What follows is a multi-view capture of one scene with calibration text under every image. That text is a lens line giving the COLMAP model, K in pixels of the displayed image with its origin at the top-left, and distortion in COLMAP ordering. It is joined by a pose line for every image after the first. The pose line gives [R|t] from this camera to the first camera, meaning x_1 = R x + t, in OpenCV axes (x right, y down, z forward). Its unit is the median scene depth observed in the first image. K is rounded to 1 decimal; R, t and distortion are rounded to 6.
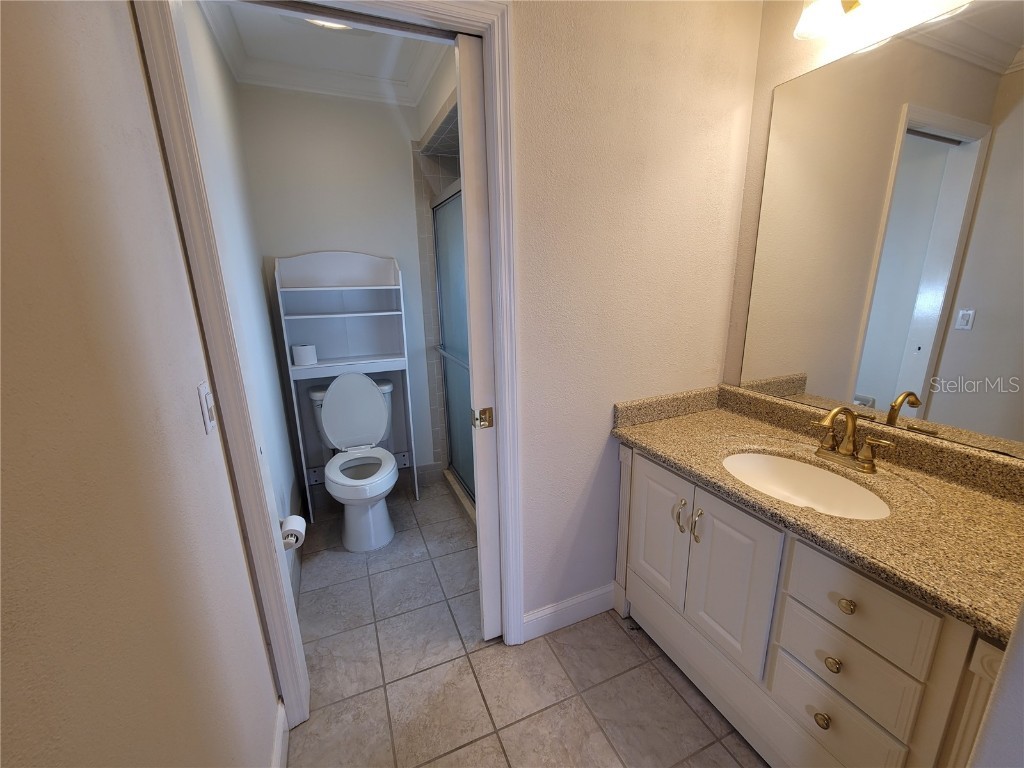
lens RADIAL K [[416.4, 0, 510.4], [0, 416.4, 384.4], [0, 0, 1]] dist [-0.001413, -0.001015]
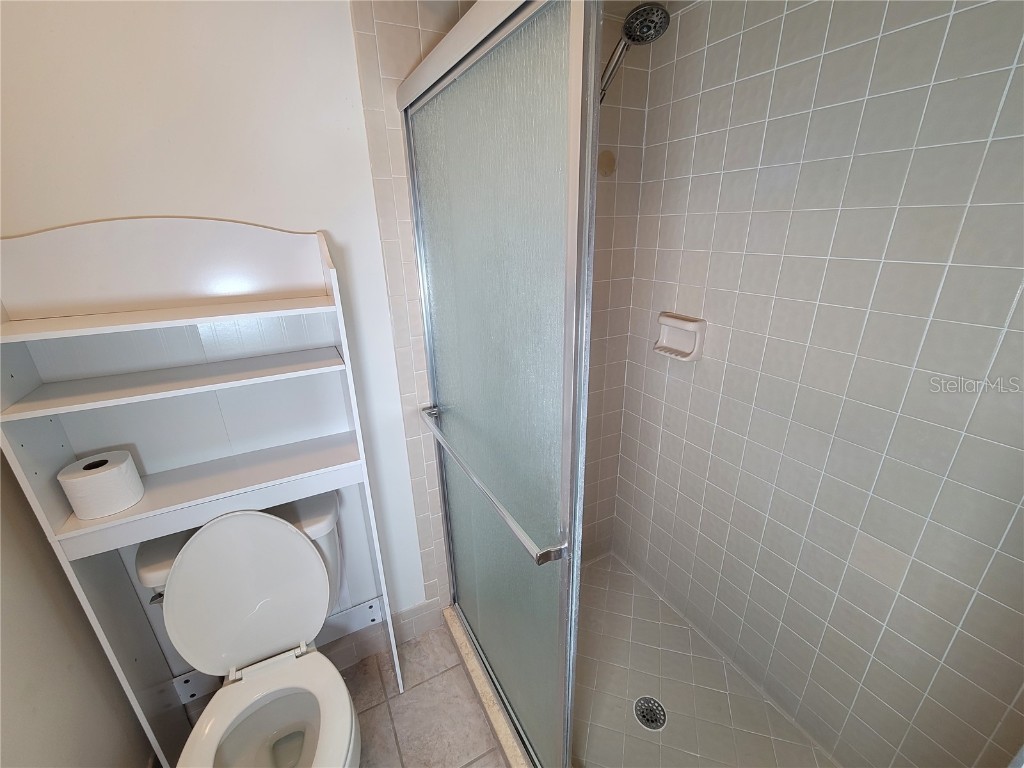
lens RADIAL K [[416.4, 0, 513.6], [0, 416.4, 385.0], [0, 0, 1]] dist [-0.001413, -0.001015]
pose [[0.996353, -0.025423, 0.081456, -0.122472], [0.014498, 0.991143, 0.132005, -0.206030], [-0.084091, -0.130342, 0.987897, 0.554429]]
